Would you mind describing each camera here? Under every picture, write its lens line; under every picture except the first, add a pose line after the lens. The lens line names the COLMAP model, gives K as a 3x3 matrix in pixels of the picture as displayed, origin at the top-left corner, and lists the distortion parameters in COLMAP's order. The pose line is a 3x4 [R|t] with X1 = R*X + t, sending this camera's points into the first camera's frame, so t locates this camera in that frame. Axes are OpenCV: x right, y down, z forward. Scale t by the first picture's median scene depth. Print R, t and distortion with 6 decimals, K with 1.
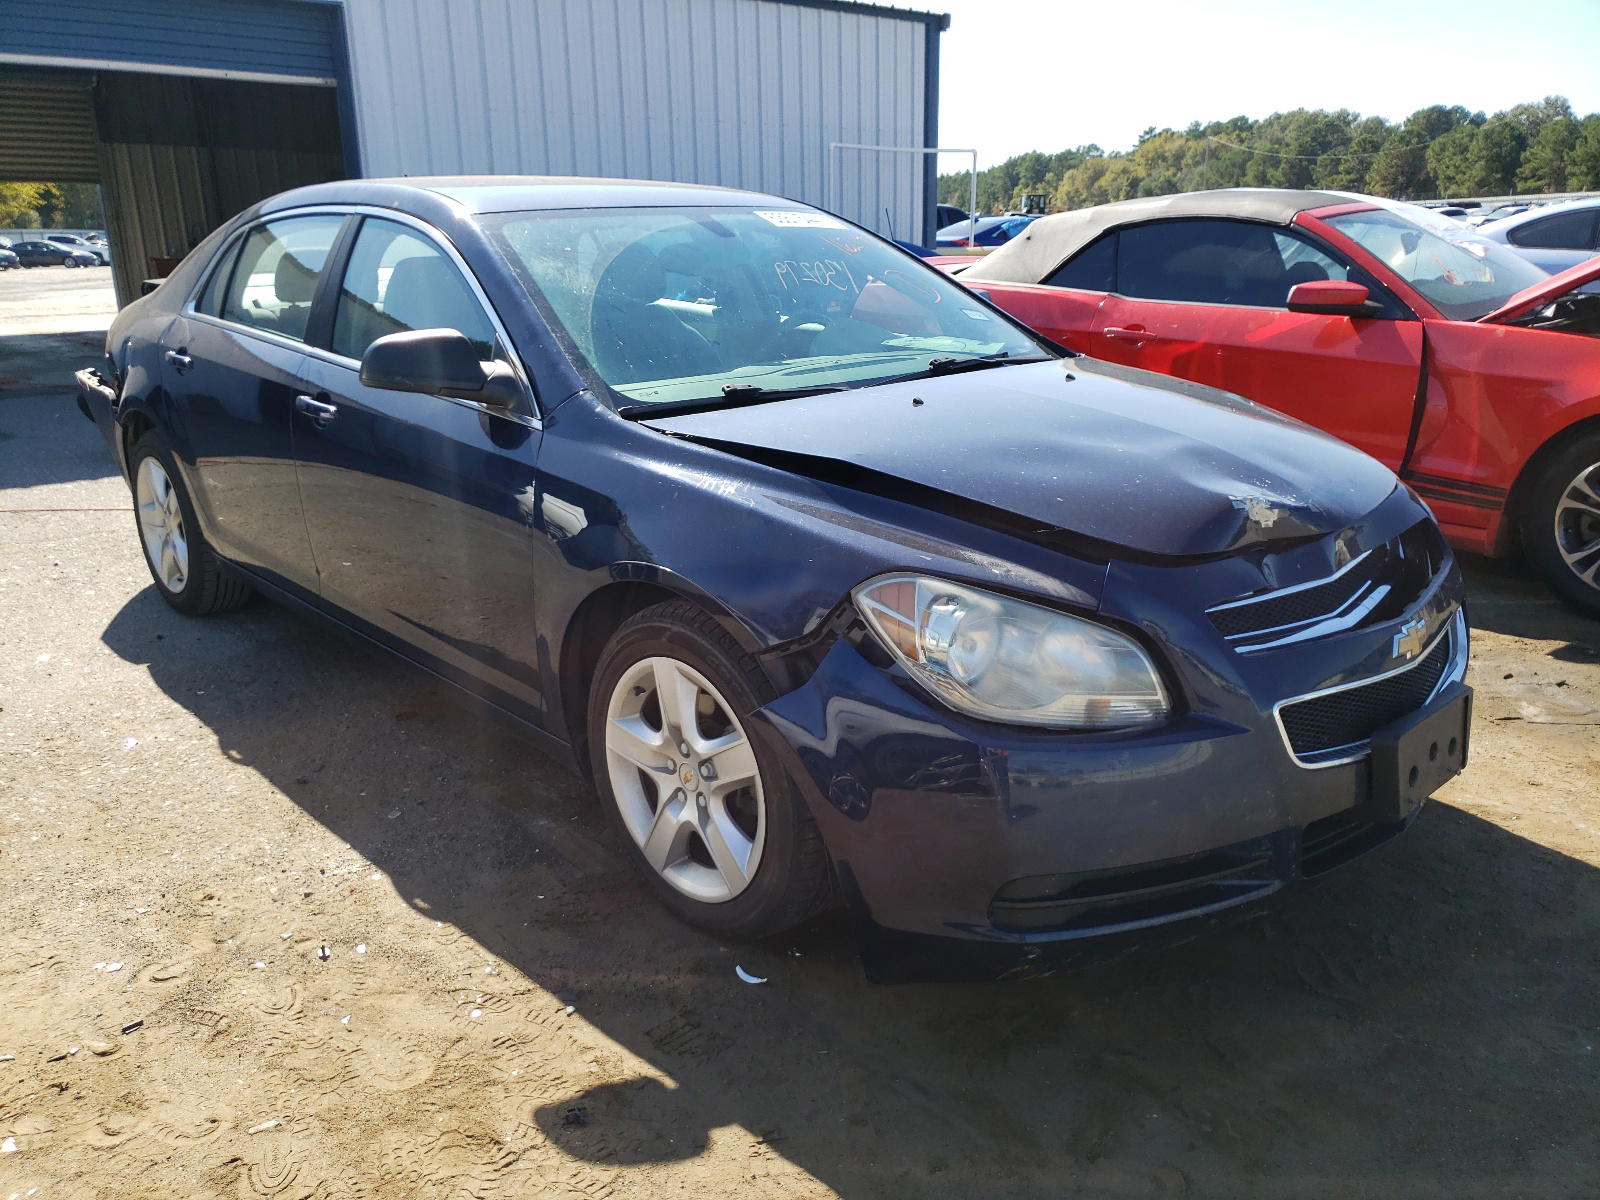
lens RADIAL K [[1243.6, 0, 808.6], [0, 1243.6, 598.5], [0, 0, 1]] dist [0.005945, 0.010477]
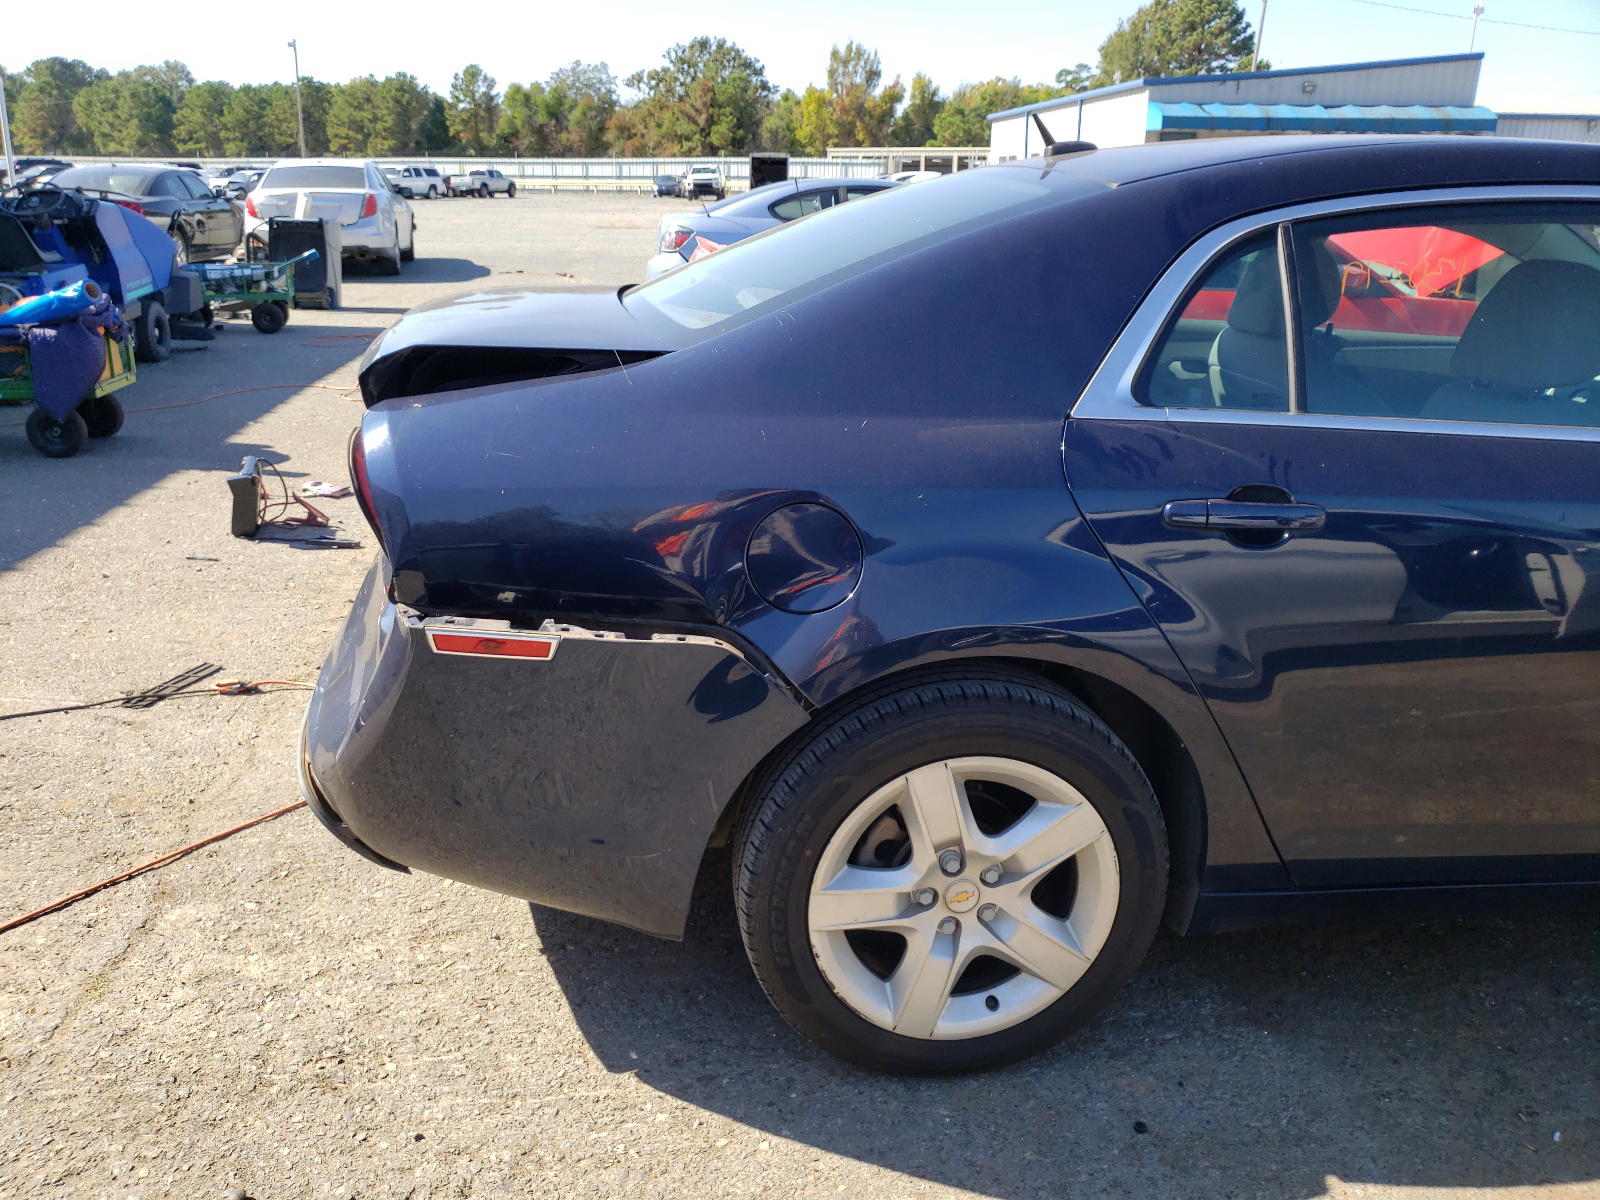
lens RADIAL K [[1243.6, 0, 808.6], [0, 1243.6, 598.5], [0, 0, 1]] dist [0.005945, 0.010477]
pose [[0.584133, -0.231098, 0.778063, -0.720265], [0.208203, 0.969197, 0.131559, -0.166740], [-0.784500, 0.085148, 0.614255, 0.563485]]
